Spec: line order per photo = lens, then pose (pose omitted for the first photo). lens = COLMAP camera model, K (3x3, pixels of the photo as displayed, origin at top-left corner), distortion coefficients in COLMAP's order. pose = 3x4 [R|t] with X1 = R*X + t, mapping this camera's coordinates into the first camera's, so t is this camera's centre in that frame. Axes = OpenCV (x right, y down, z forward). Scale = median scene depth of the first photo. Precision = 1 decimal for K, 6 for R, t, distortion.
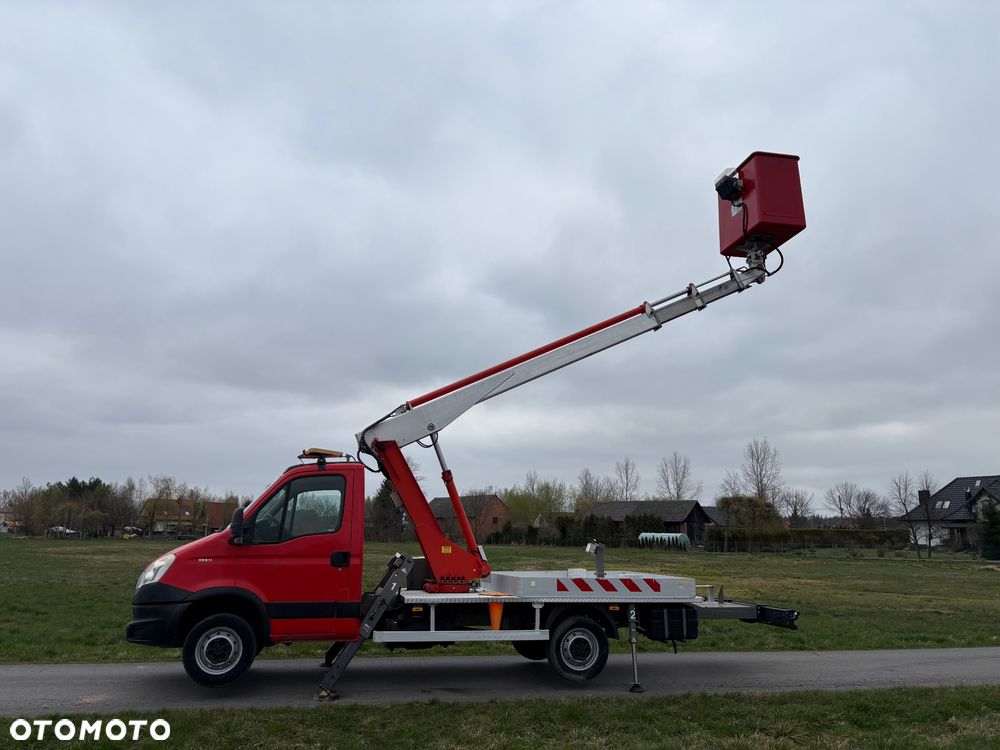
lens RADIAL K [[748.7, 0, 497.3], [0, 748.7, 362.5], [0, 0, 1]] dist [0.037259, -0.002154]
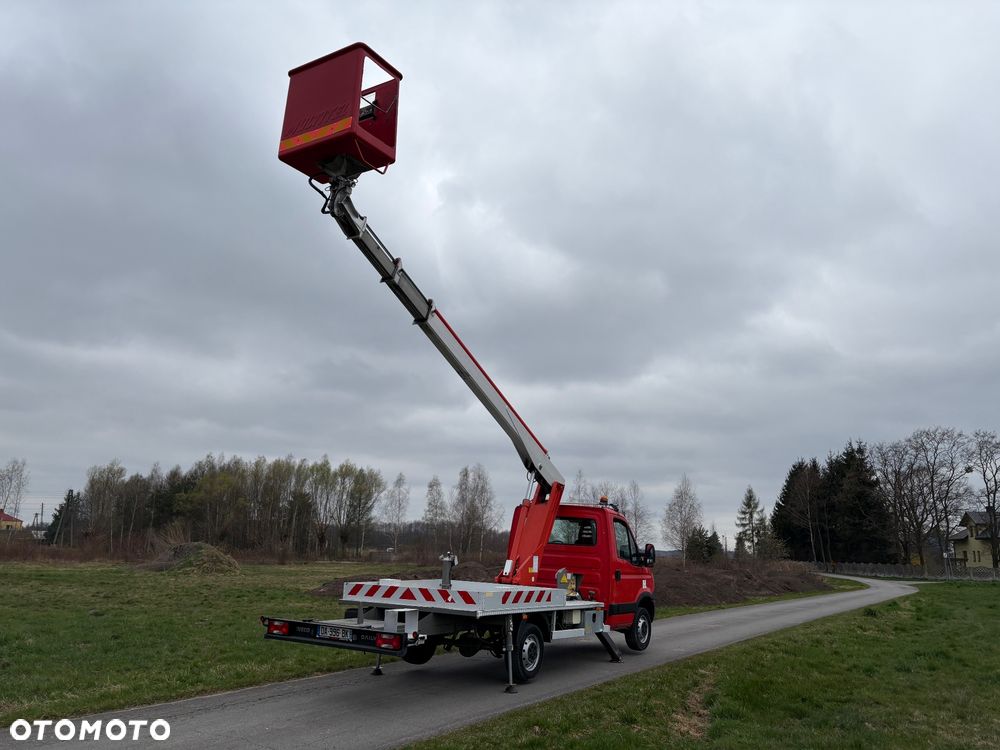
lens RADIAL K [[748.7, 0, 497.3], [0, 748.7, 362.5], [0, 0, 1]] dist [0.037259, -0.002154]
pose [[-0.687671, -0.210942, -0.694703, 0.927905], [0.127600, 0.906852, -0.401668, 0.463404], [0.714721, -0.364860, -0.596700, 1.927644]]
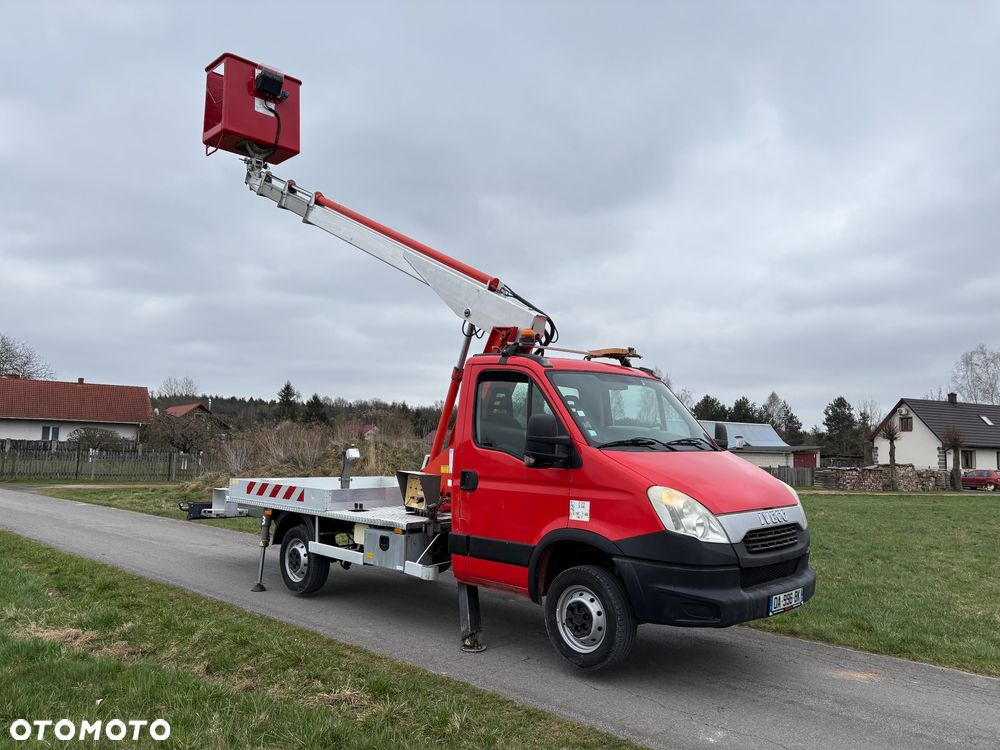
lens RADIAL K [[732.7, 0, 500.2], [0, 732.7, 333.6], [0, 0, 1]] dist [0.039877, -0.001231]
pose [[-0.548184, 0.106671, 0.829527, -0.867941], [-0.223558, 0.937055, -0.268235, 0.338570], [-0.805925, -0.332489, -0.489832, 1.471127]]
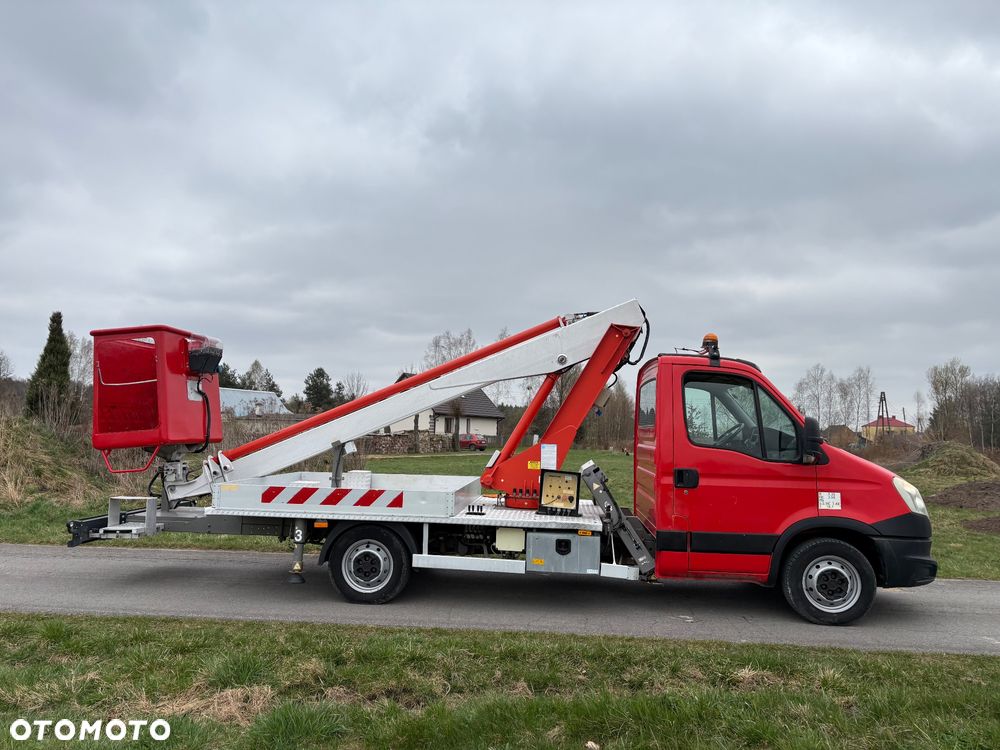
lens RADIAL K [[751.7, 0, 508.0], [0, 751.7, 373.9], [0, 0, 1]] dist [0.042825, 0.003276]
pose [[-0.960245, -0.013385, 0.278836, -0.303192], [-0.097937, 0.951514, -0.291598, 0.422958], [-0.261413, -0.307314, -0.914998, 1.850186]]
